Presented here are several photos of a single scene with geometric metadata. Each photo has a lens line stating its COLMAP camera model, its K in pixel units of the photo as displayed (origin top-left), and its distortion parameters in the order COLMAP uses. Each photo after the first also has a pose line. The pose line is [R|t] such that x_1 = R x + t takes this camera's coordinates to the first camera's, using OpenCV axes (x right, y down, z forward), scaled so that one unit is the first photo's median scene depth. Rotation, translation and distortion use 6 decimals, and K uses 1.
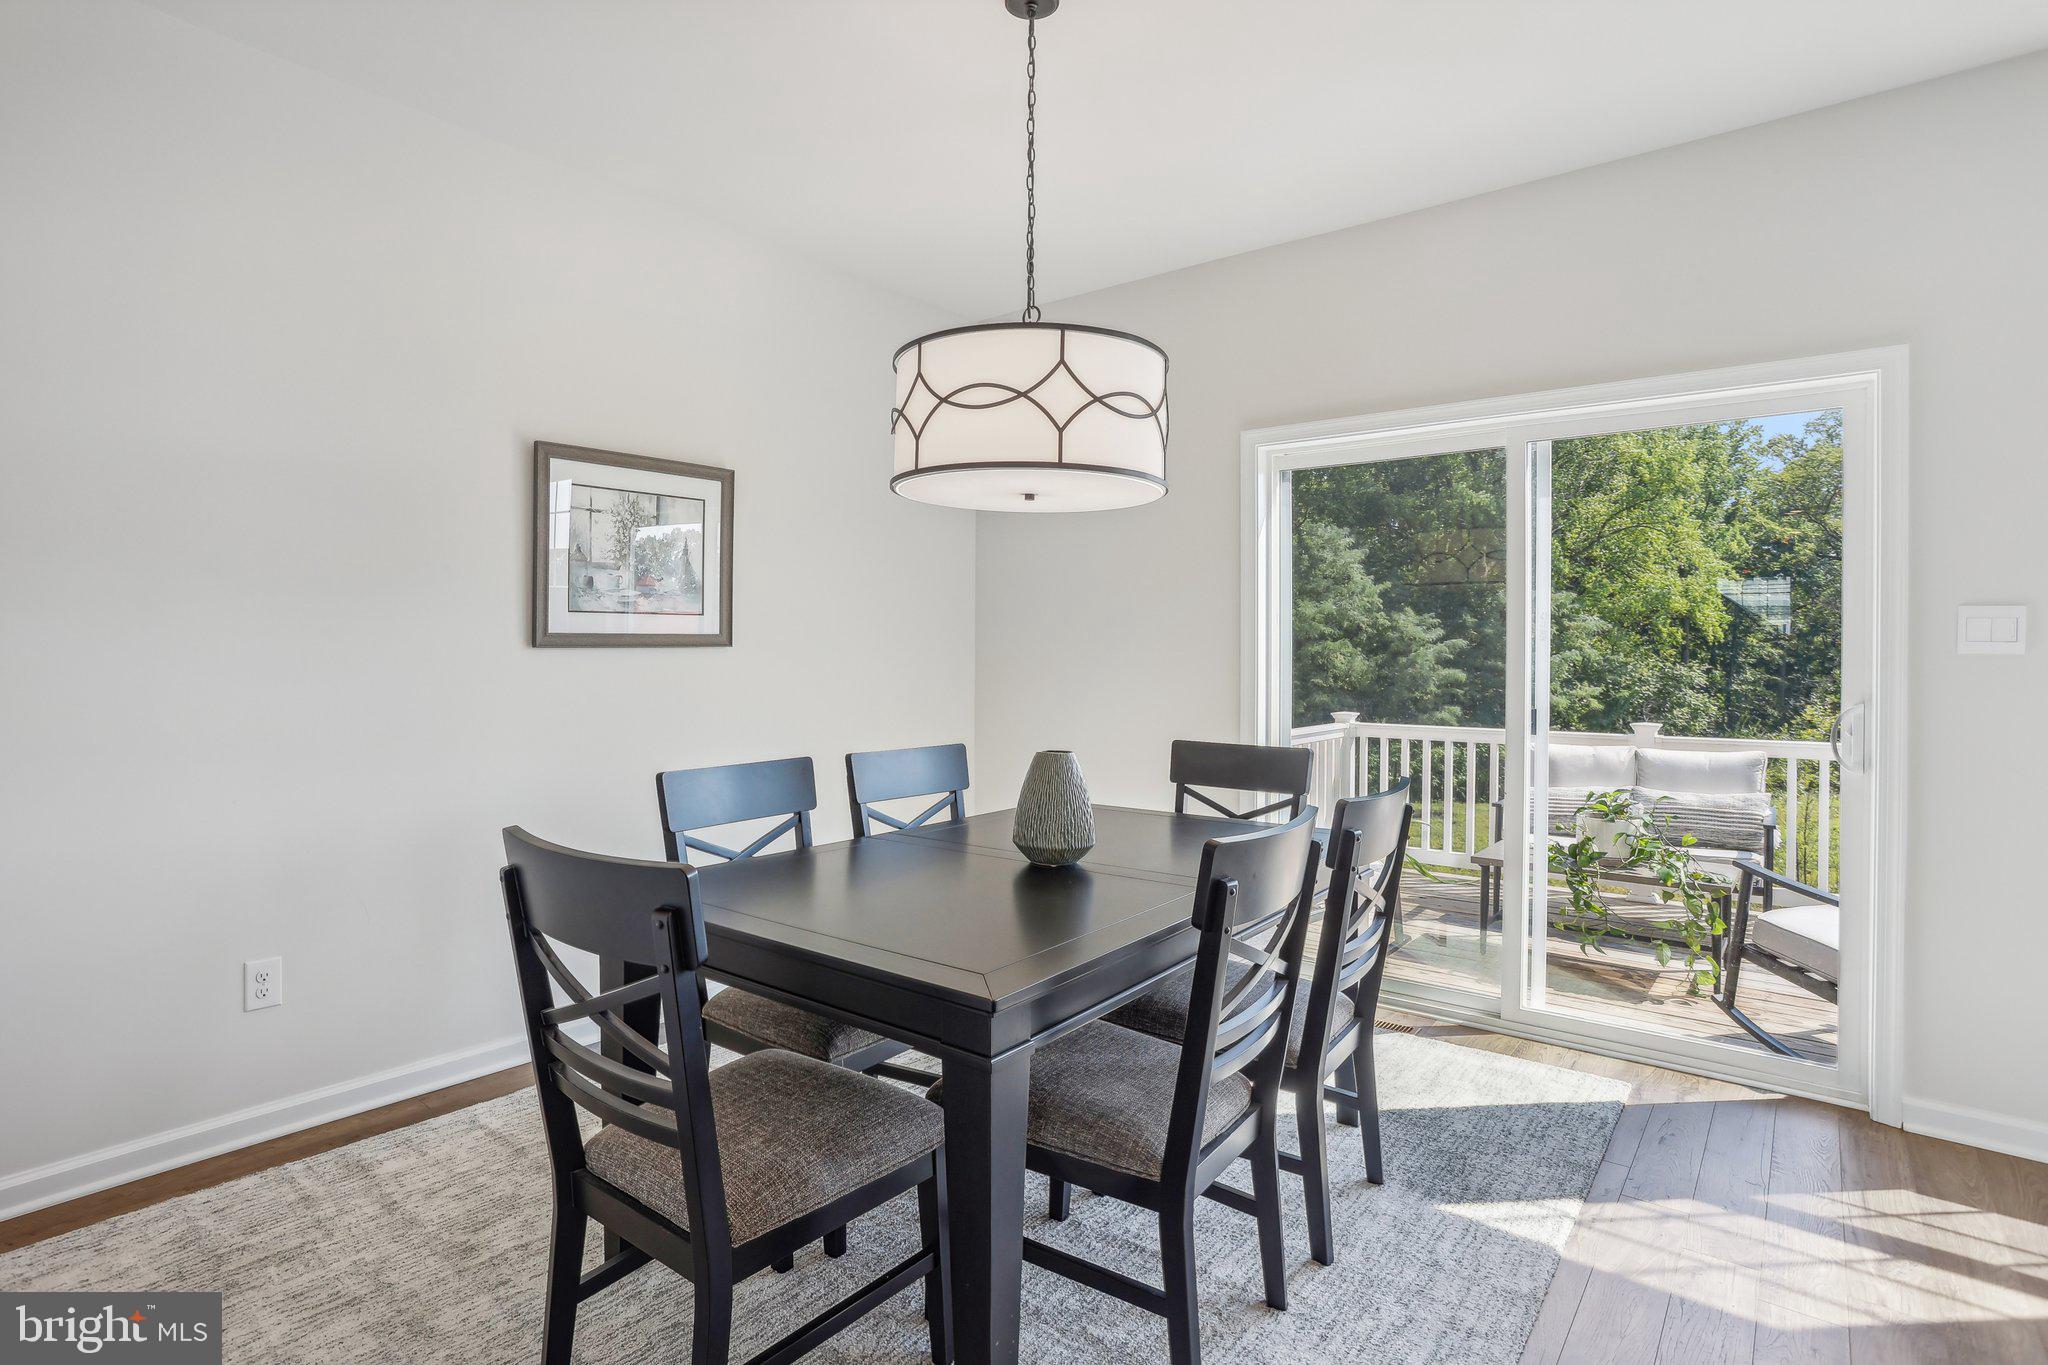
lens RADIAL K [[1028.9, 0, 973.8], [0, 1028.9, 682.2], [0, 0, 1]] dist [-0.047080, 0.013099]
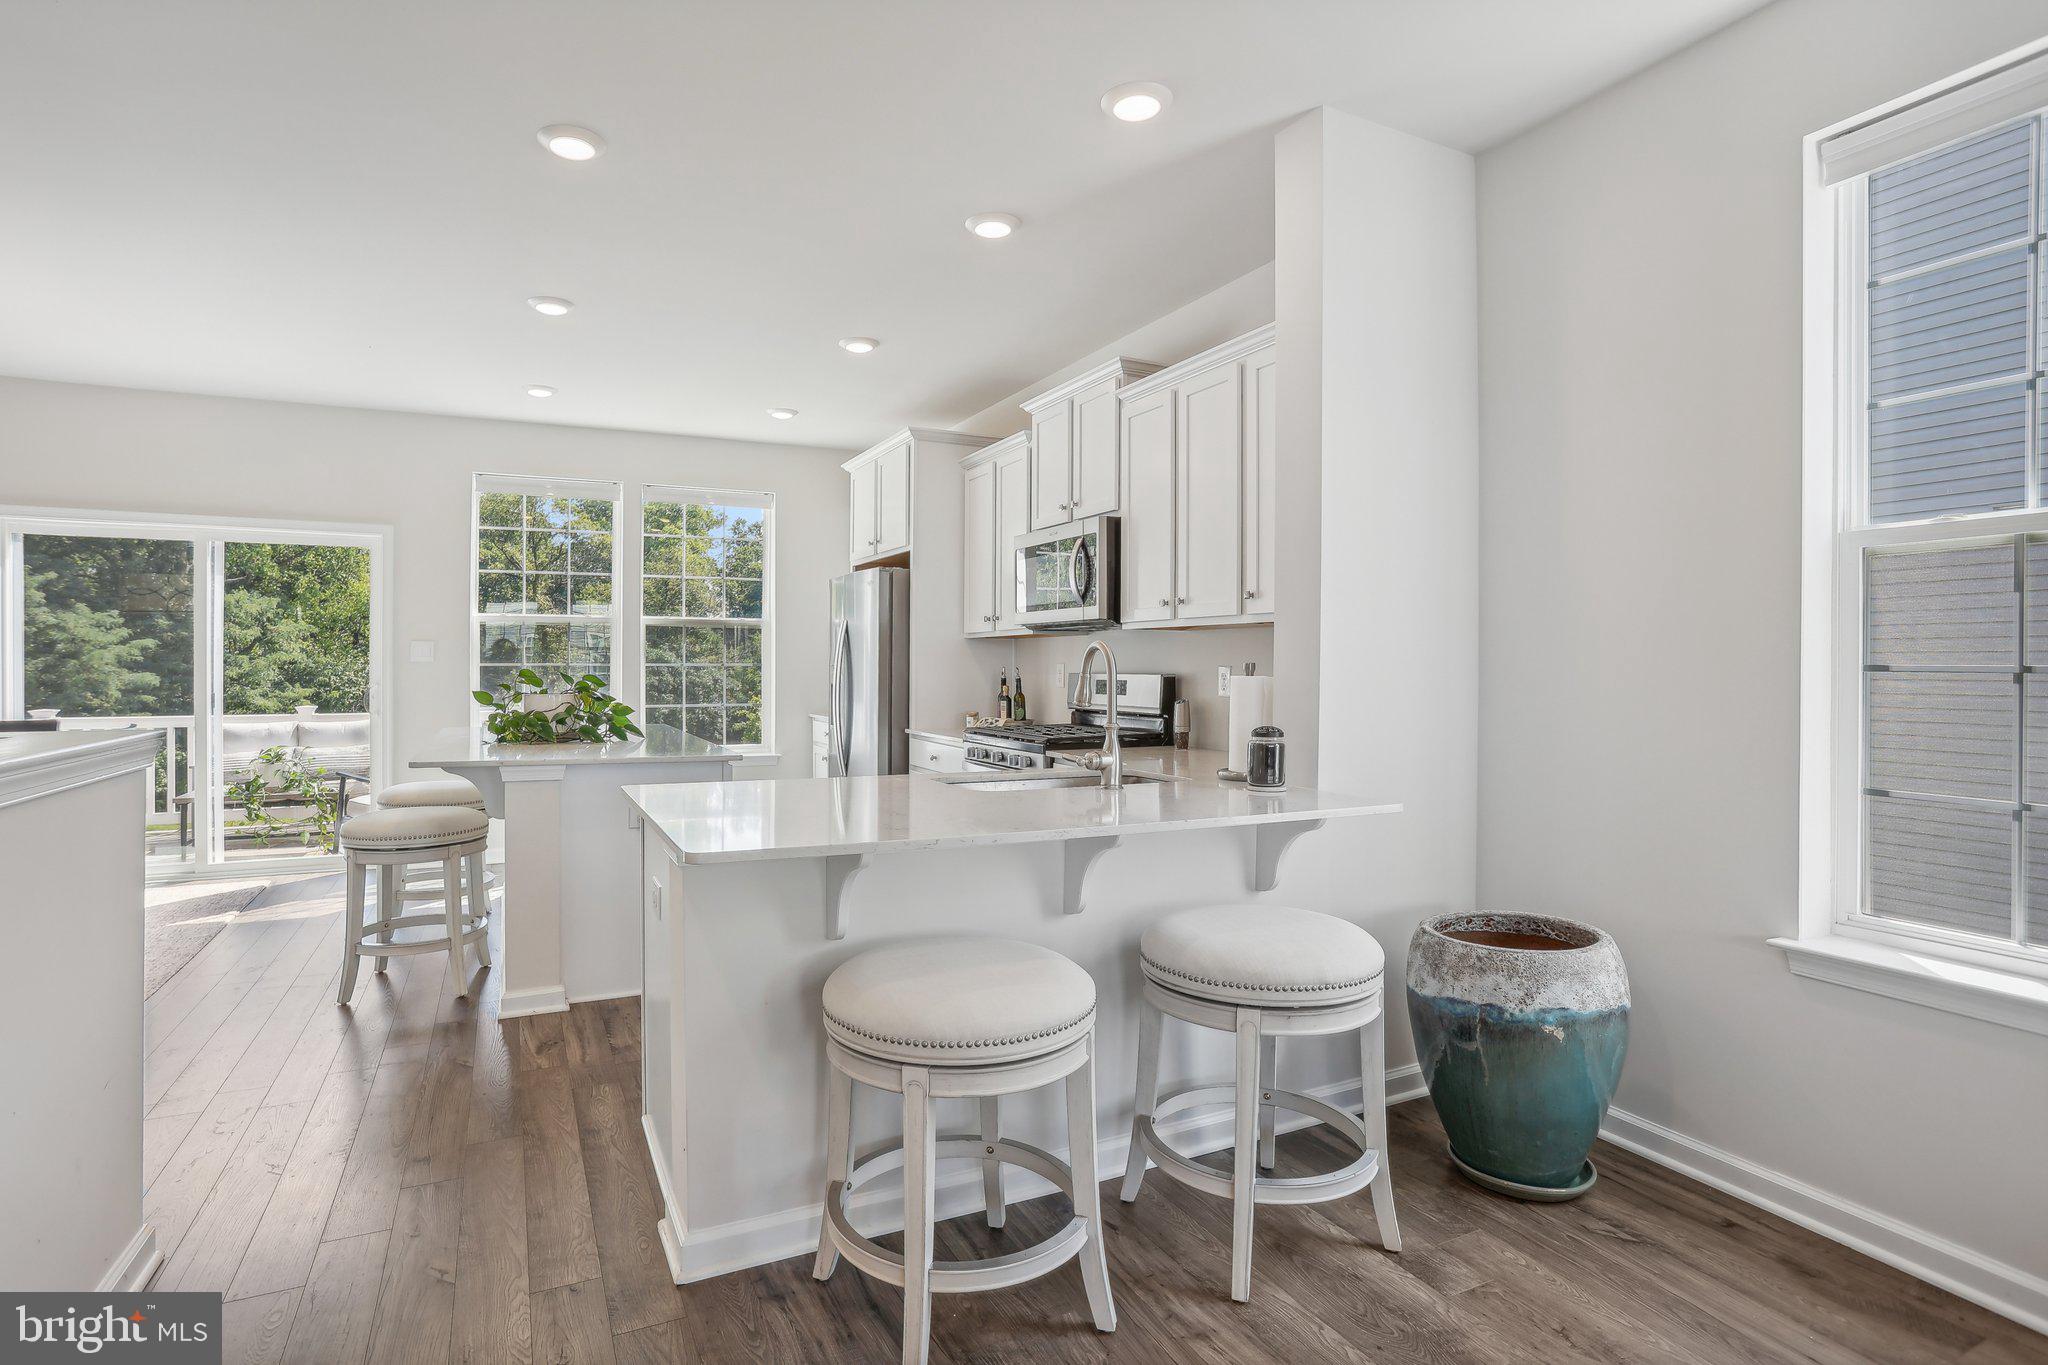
lens RADIAL K [[1028.9, 0, 1033.6], [0, 1028.9, 666.1], [0, 0, 1]] dist [-0.047080, 0.013099]
pose [[0.390250, -0.006826, 0.920684, -0.383380], [0.023145, 0.999729, -0.002398, 0.013798], [-0.920418, 0.022245, 0.390302, -0.772964]]
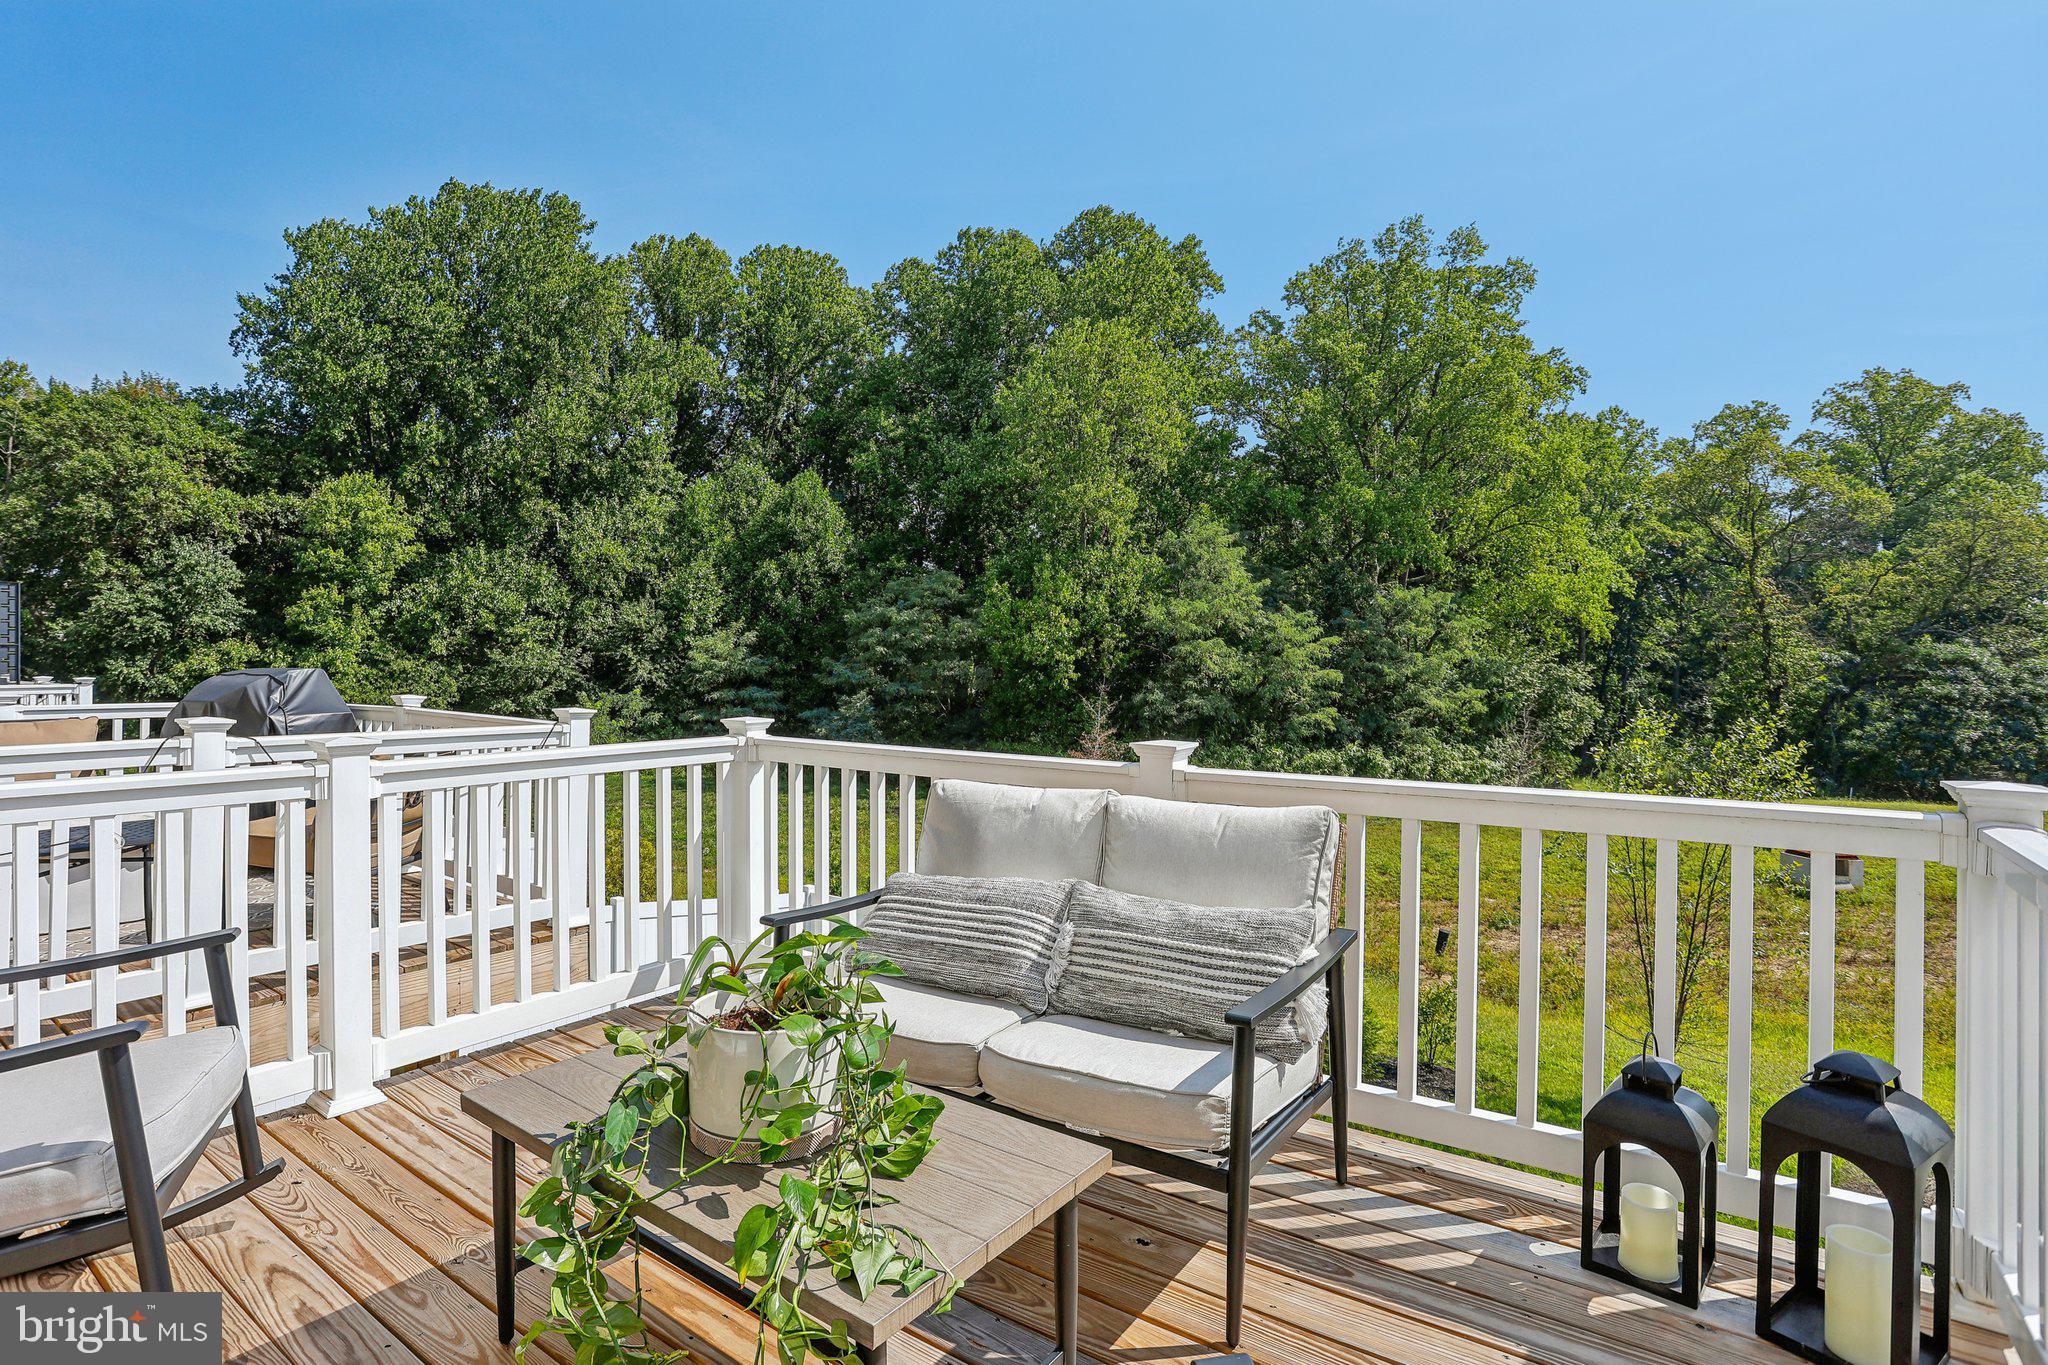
lens RADIAL K [[1028.9, 0, 968.9], [0, 1028.9, 692.9], [0, 0, 1]] dist [-0.047080, 0.013099]
pose [[0.998068, -0.000367, 0.062127, 0.638800], [-0.000056, 0.999977, 0.006814, 0.015150], [-0.062128, -0.006804, 0.998045, 0.586363]]
